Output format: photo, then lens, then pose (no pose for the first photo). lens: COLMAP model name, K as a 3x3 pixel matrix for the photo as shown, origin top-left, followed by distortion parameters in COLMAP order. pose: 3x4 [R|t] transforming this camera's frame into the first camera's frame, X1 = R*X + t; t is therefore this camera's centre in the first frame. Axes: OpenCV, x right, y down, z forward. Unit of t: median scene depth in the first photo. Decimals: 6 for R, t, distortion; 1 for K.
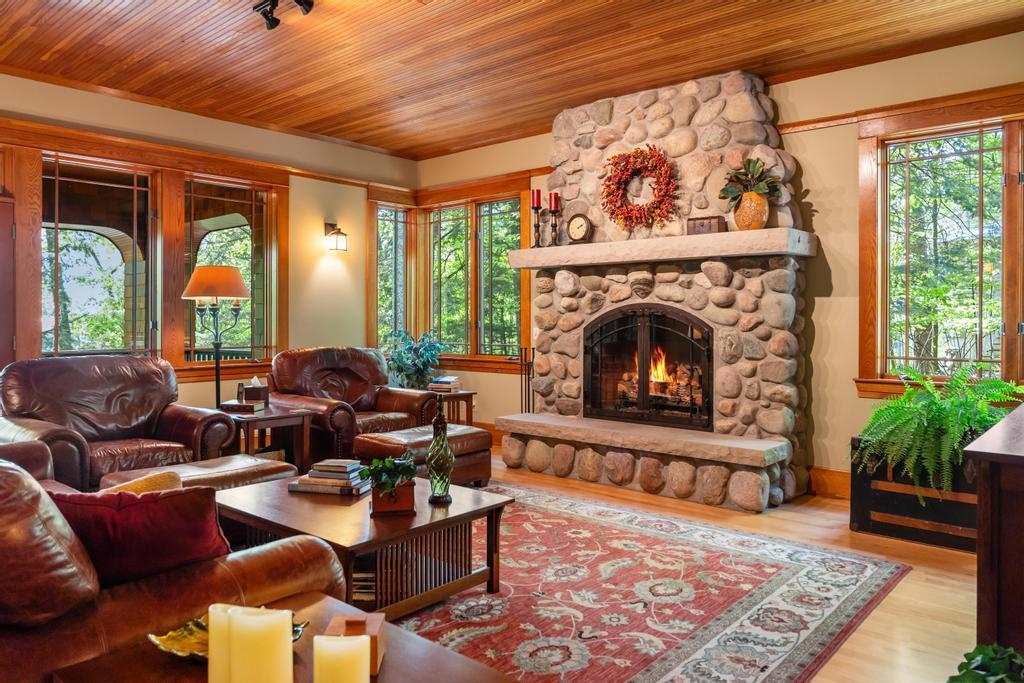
lens RADIAL K [[716.9, 0, 508.0], [0, 716.9, 318.7], [0, 0, 1]] dist [0.007359, 0.001206]
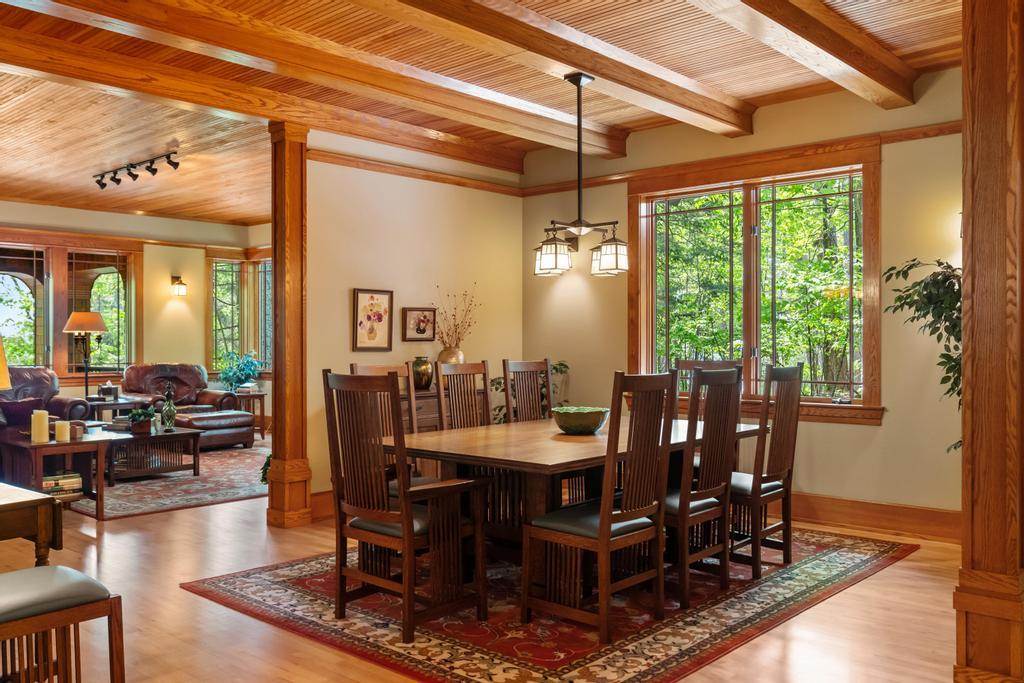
lens RADIAL K [[871.4, 0, 512.4], [0, 871.4, 343.3], [0, 0, 1]] dist [0.018562, 0.006317]
pose [[0.999985, 0.000420, -0.005391, 0.497093], [-0.000395, 0.999989, 0.004650, -0.010440], [0.005393, -0.004648, 0.999975, -0.843081]]
